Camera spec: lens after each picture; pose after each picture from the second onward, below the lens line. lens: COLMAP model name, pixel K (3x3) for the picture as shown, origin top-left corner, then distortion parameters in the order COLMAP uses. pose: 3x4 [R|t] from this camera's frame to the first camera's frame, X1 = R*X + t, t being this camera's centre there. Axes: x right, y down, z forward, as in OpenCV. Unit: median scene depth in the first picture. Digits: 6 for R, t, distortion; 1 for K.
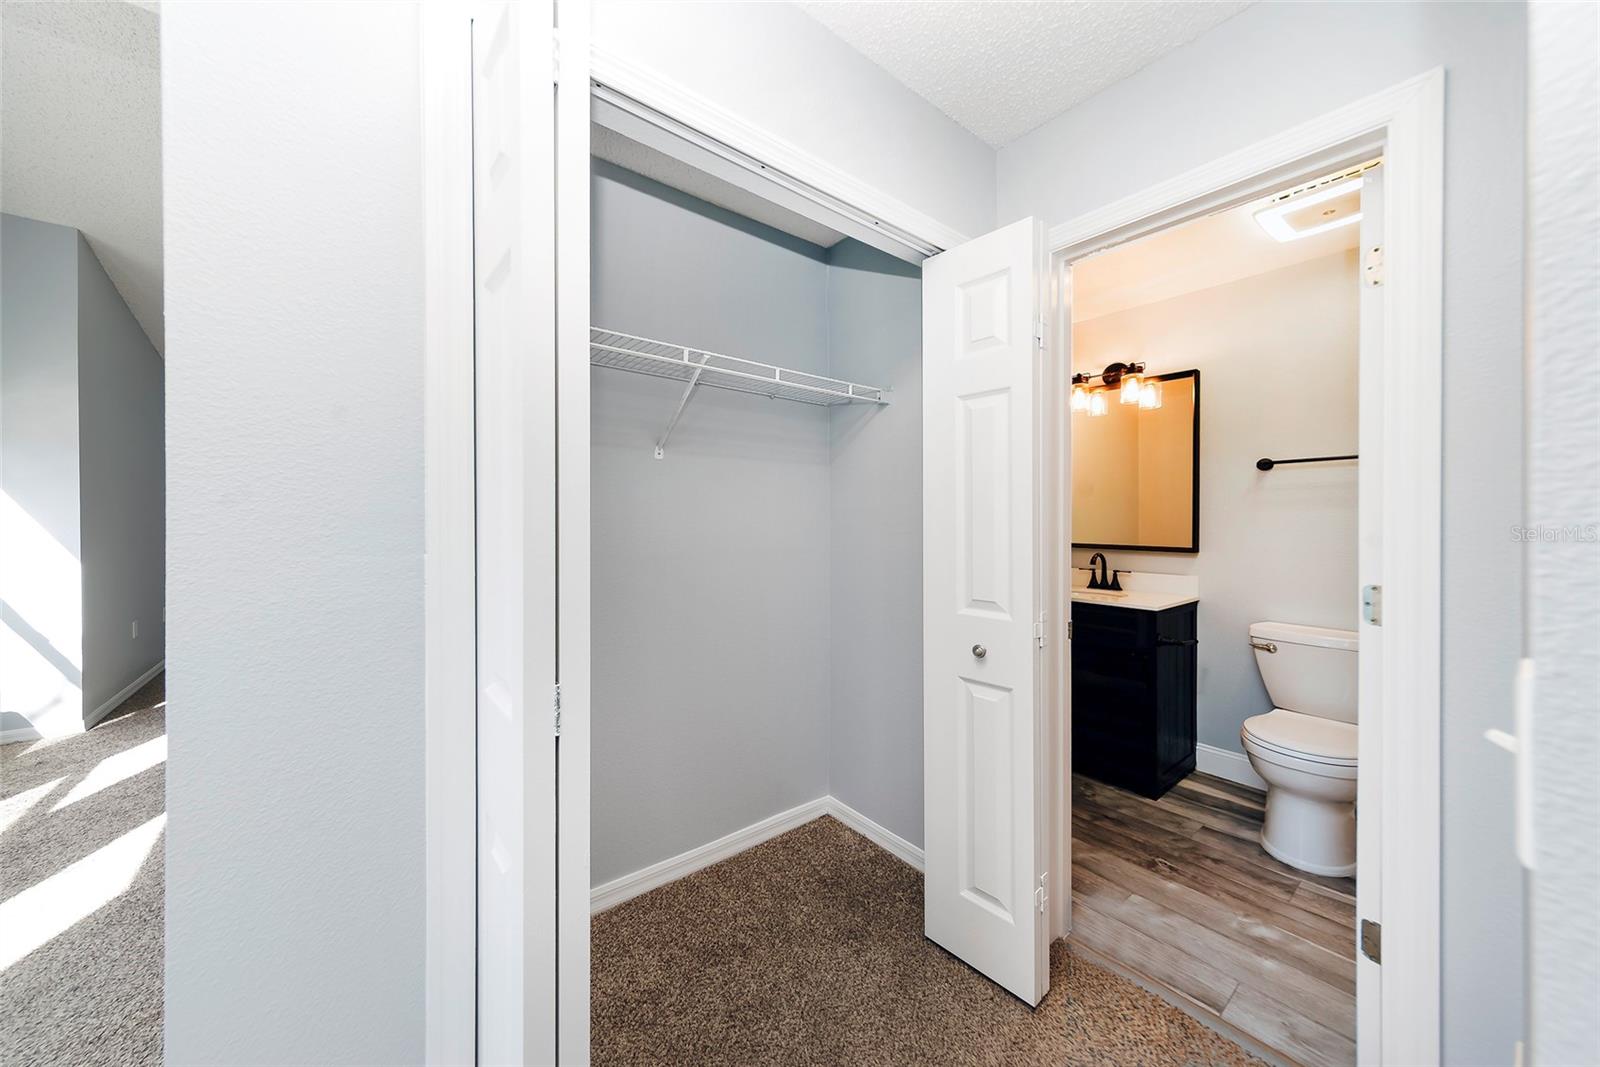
lens RADIAL K [[521.2, 0, 788.3], [0, 521.2, 531.2], [0, 0, 1]] dist [-0.000293, -0.000011]
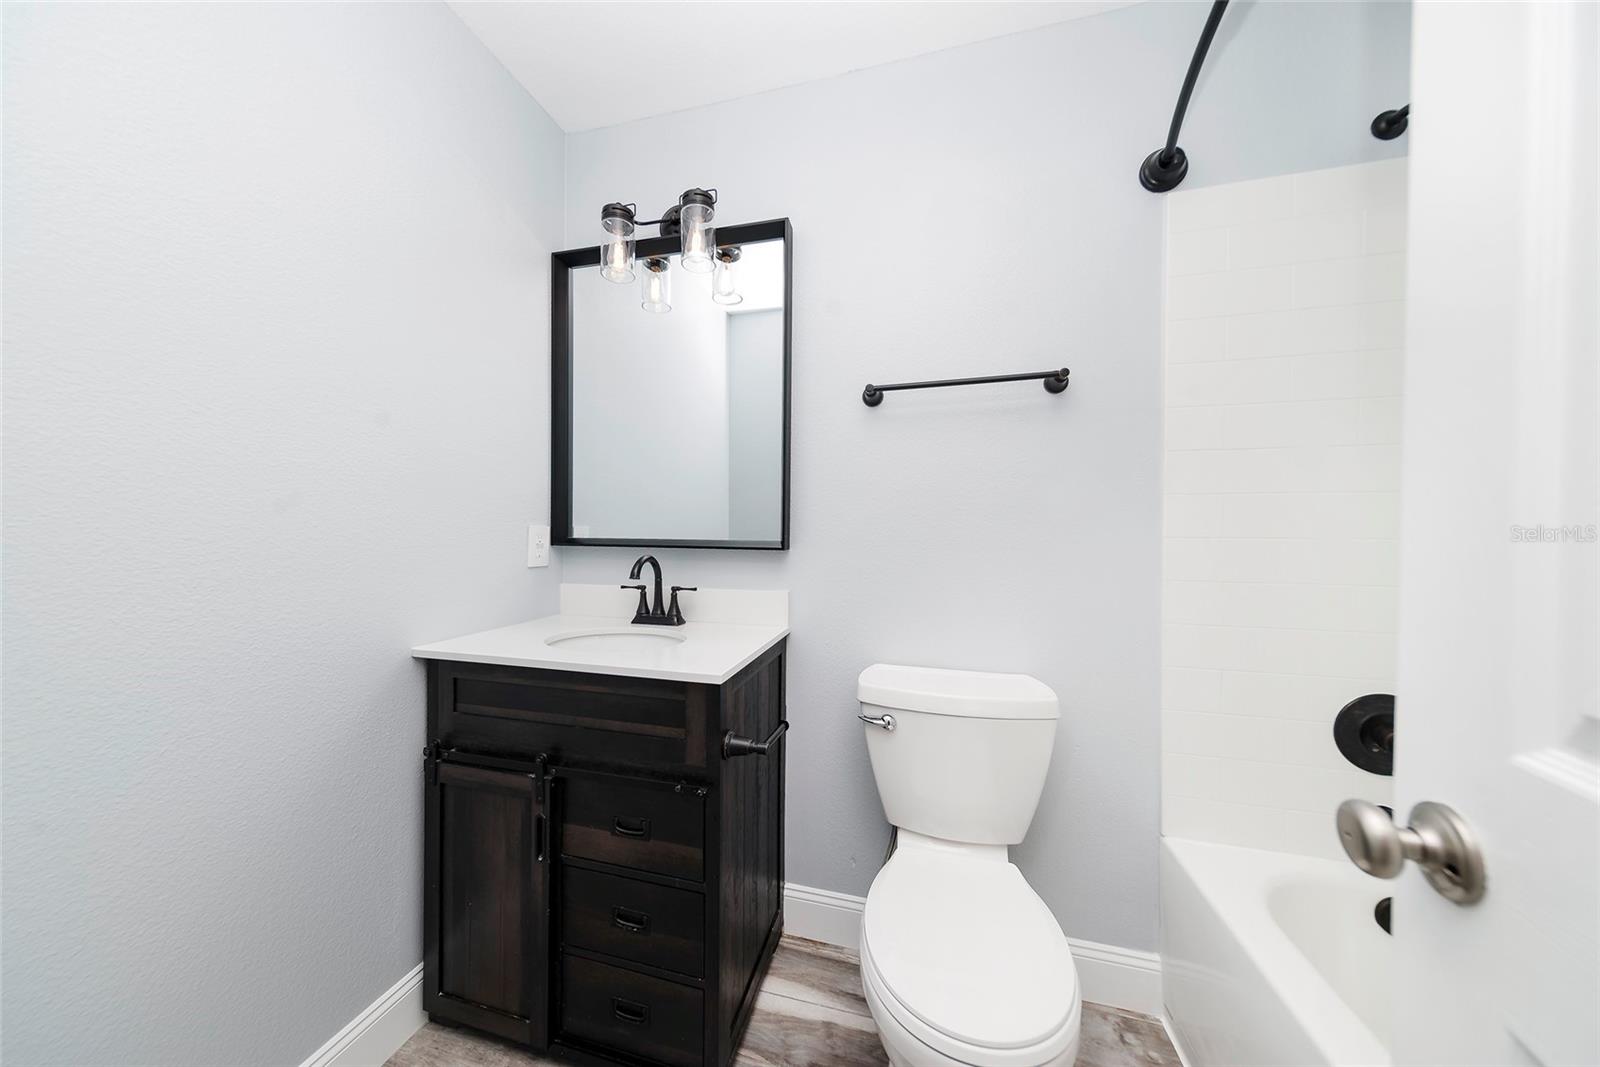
lens RADIAL K [[521.2, 0, 795.0], [0, 521.2, 529.3], [0, 0, 1]] dist [-0.000293, -0.000011]
pose [[0.778252, -0.000215, 0.627953, 0.426502], [-0.002571, 0.999990, 0.003529, 0.011031], [-0.627947, -0.004361, 0.778244, 0.540091]]
